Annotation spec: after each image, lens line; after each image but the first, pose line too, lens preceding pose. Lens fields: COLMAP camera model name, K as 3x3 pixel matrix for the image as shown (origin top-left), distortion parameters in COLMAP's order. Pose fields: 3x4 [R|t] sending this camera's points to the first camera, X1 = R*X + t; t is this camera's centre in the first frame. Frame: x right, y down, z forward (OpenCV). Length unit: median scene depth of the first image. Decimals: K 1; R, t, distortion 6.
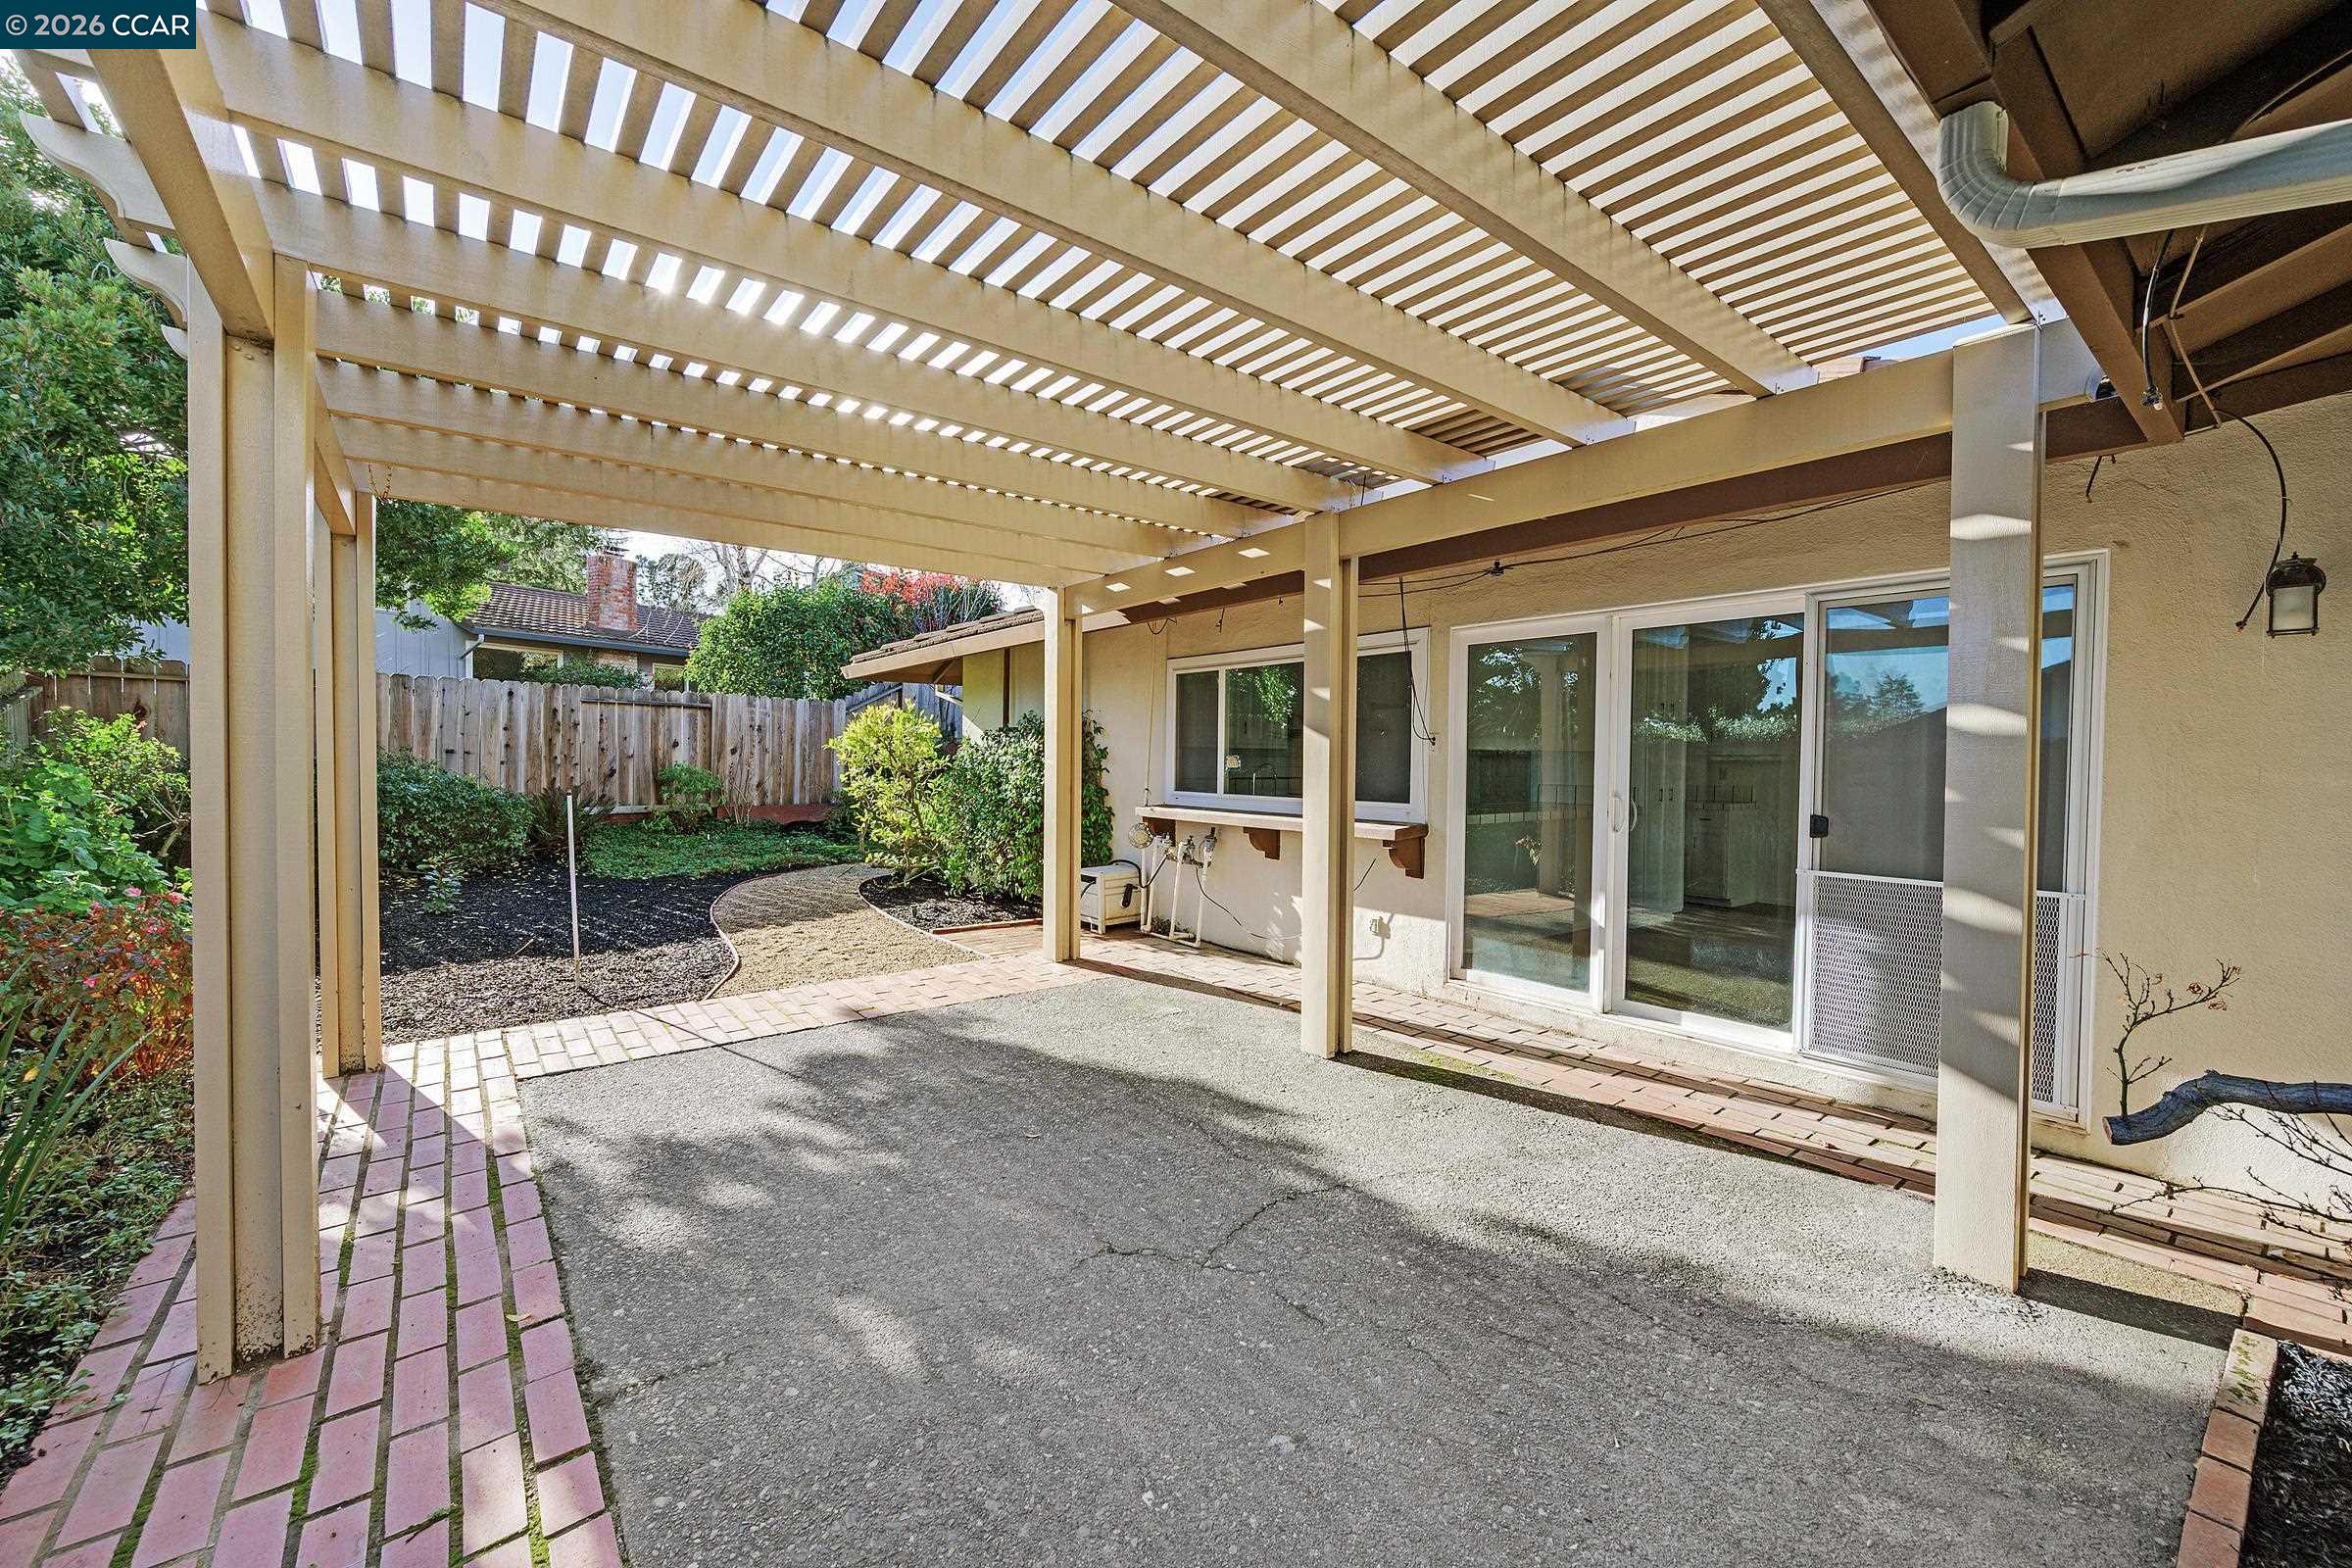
lens RADIAL K [[938.2, 0, 1177.9], [0, 938.2, 777.2], [0, 0, 1]] dist [0.000515, -0.000055]
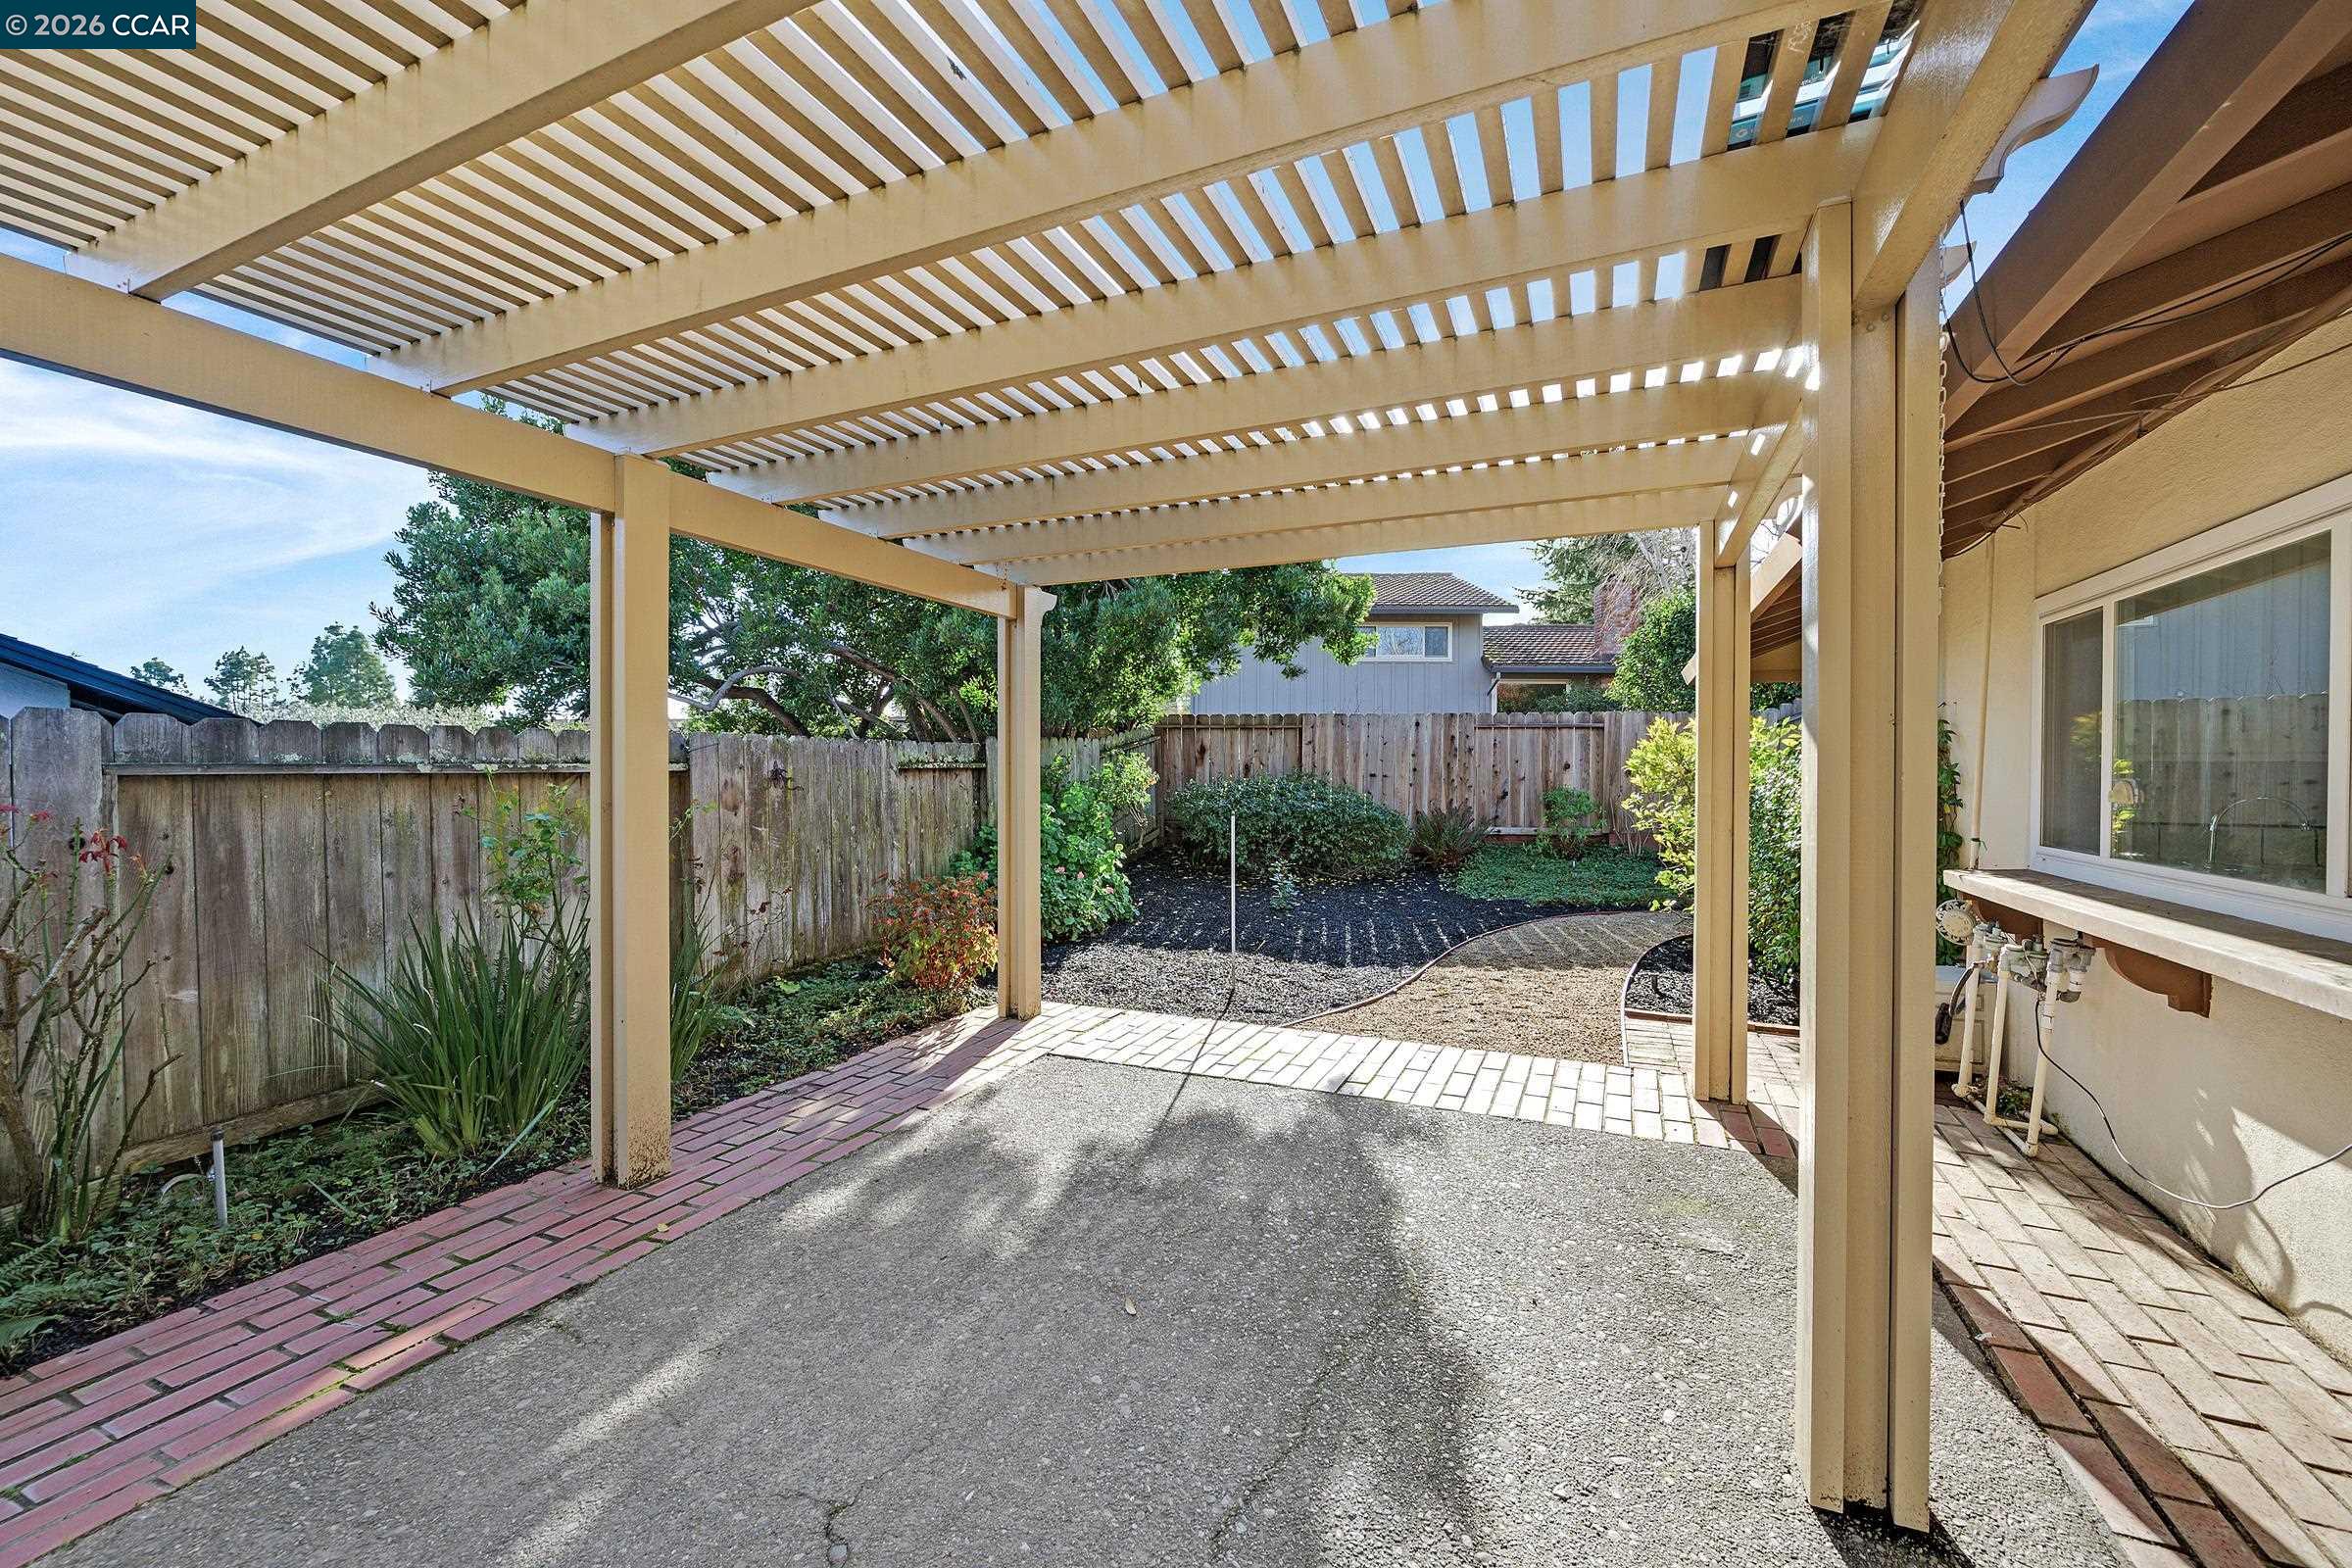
lens RADIAL K [[938.2, 0, 1177.9], [0, 938.2, 777.2], [0, 0, 1]] dist [0.000515, -0.000055]
pose [[0.465030, -0.002518, -0.885291, 0.360479], [-0.017036, 0.999785, -0.011792, -0.014684], [0.885131, 0.020565, 0.464888, 0.490414]]
